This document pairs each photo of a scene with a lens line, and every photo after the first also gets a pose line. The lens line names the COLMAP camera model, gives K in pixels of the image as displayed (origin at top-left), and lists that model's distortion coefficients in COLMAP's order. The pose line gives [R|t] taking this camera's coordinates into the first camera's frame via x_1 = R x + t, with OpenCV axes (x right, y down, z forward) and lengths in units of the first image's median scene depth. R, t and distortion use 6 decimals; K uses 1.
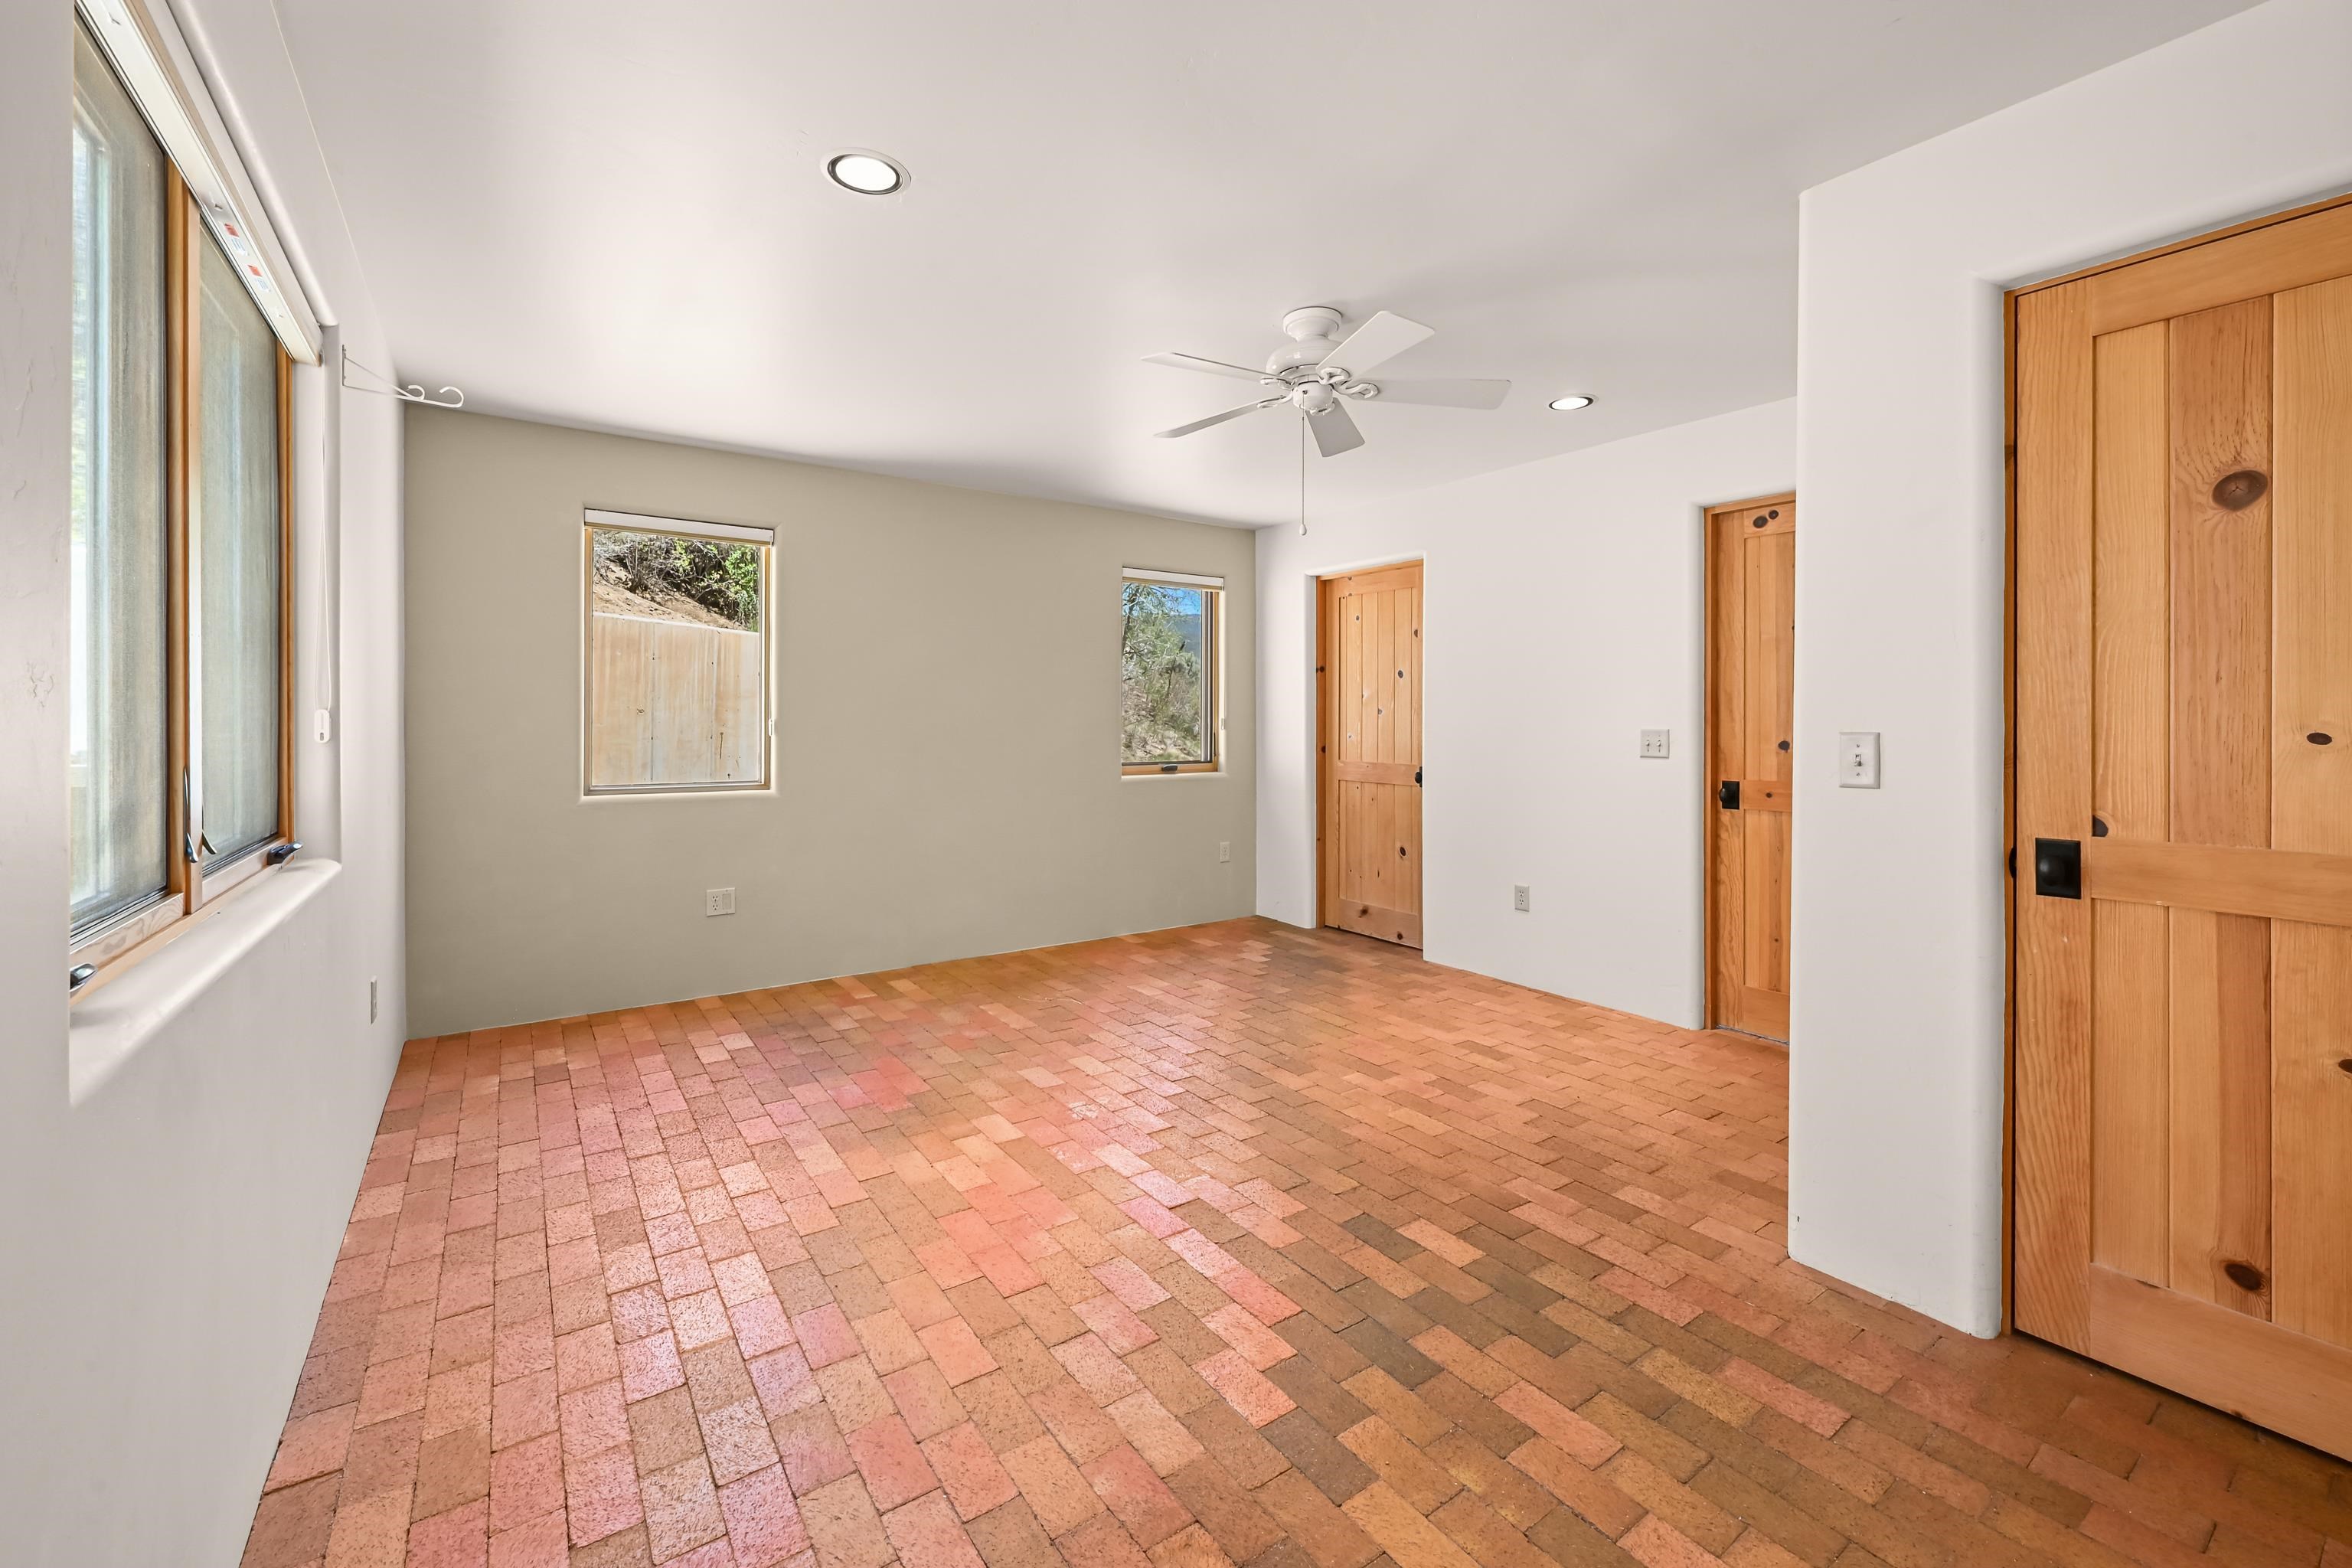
lens RADIAL K [[955.7, 0, 1163.2], [0, 955.7, 732.5], [0, 0, 1]] dist [0.001264, -0.001029]
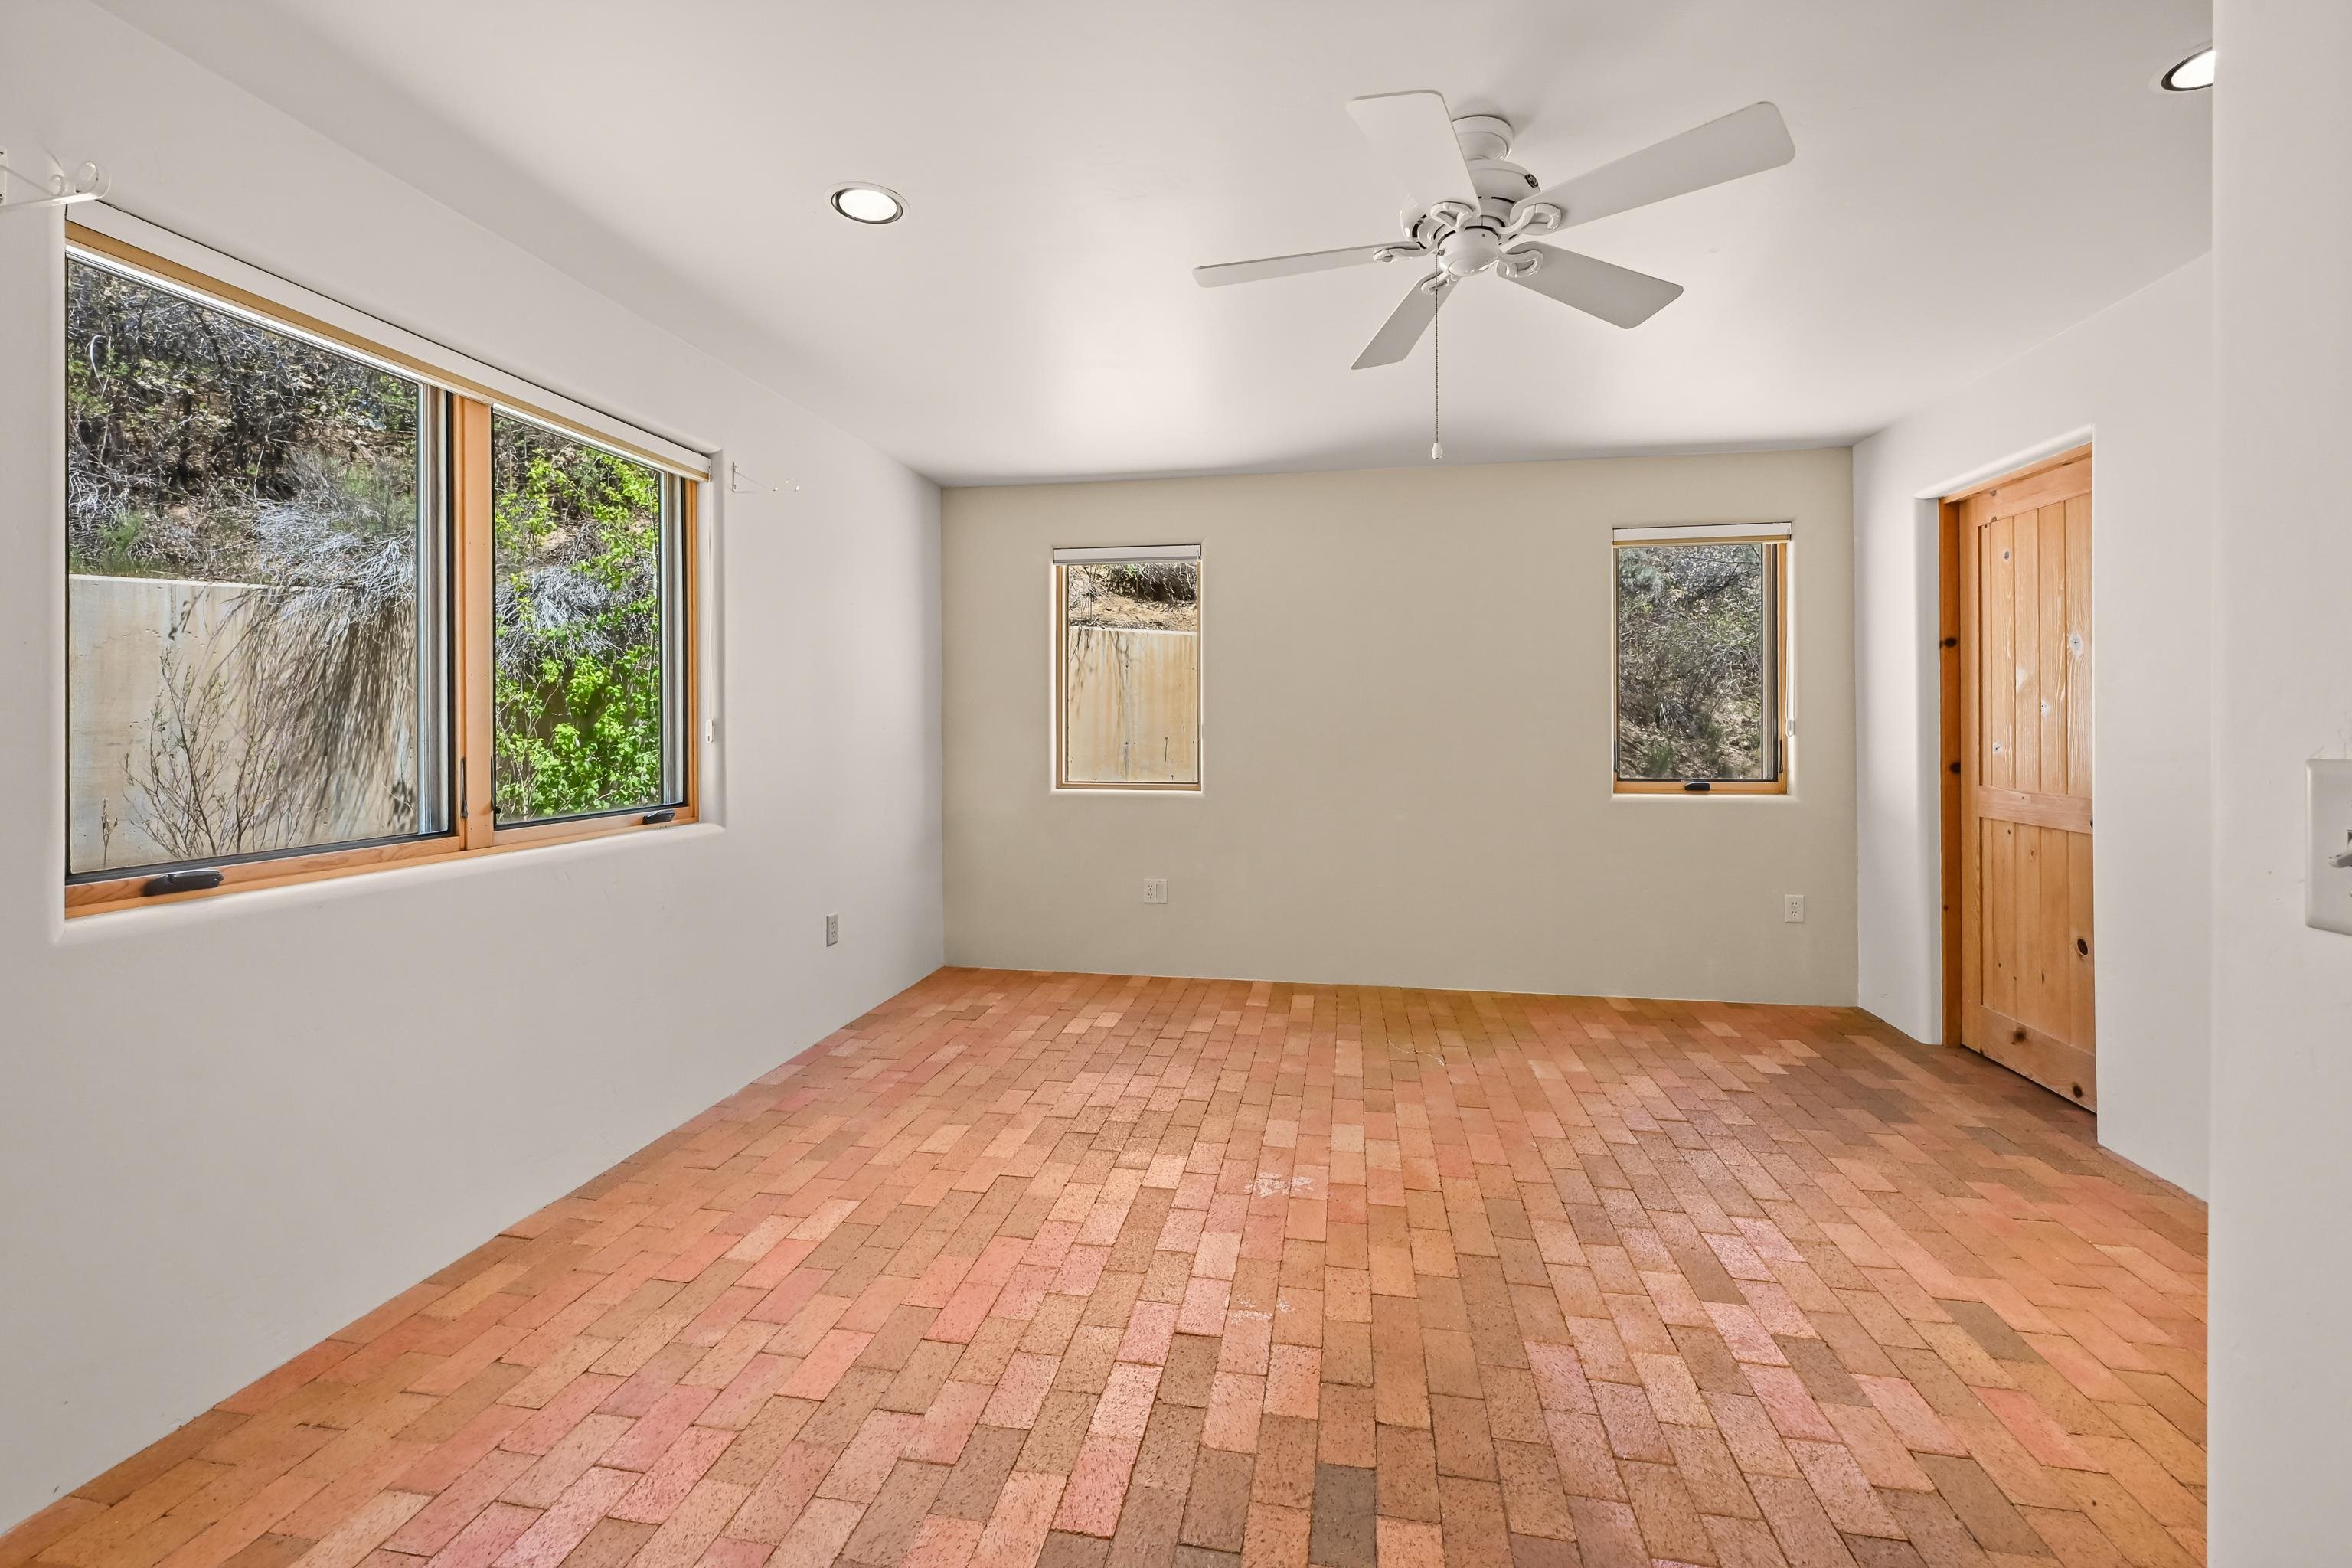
lens RADIAL K [[955.7, 0, 1181.7], [0, 955.7, 728.1], [0, 0, 1]] dist [0.001264, -0.001029]
pose [[0.712875, 0.000232, -0.701291, 0.411625], [-0.005108, 0.999975, -0.004861, -0.004844], [0.701273, 0.007047, 0.712858, 0.305375]]
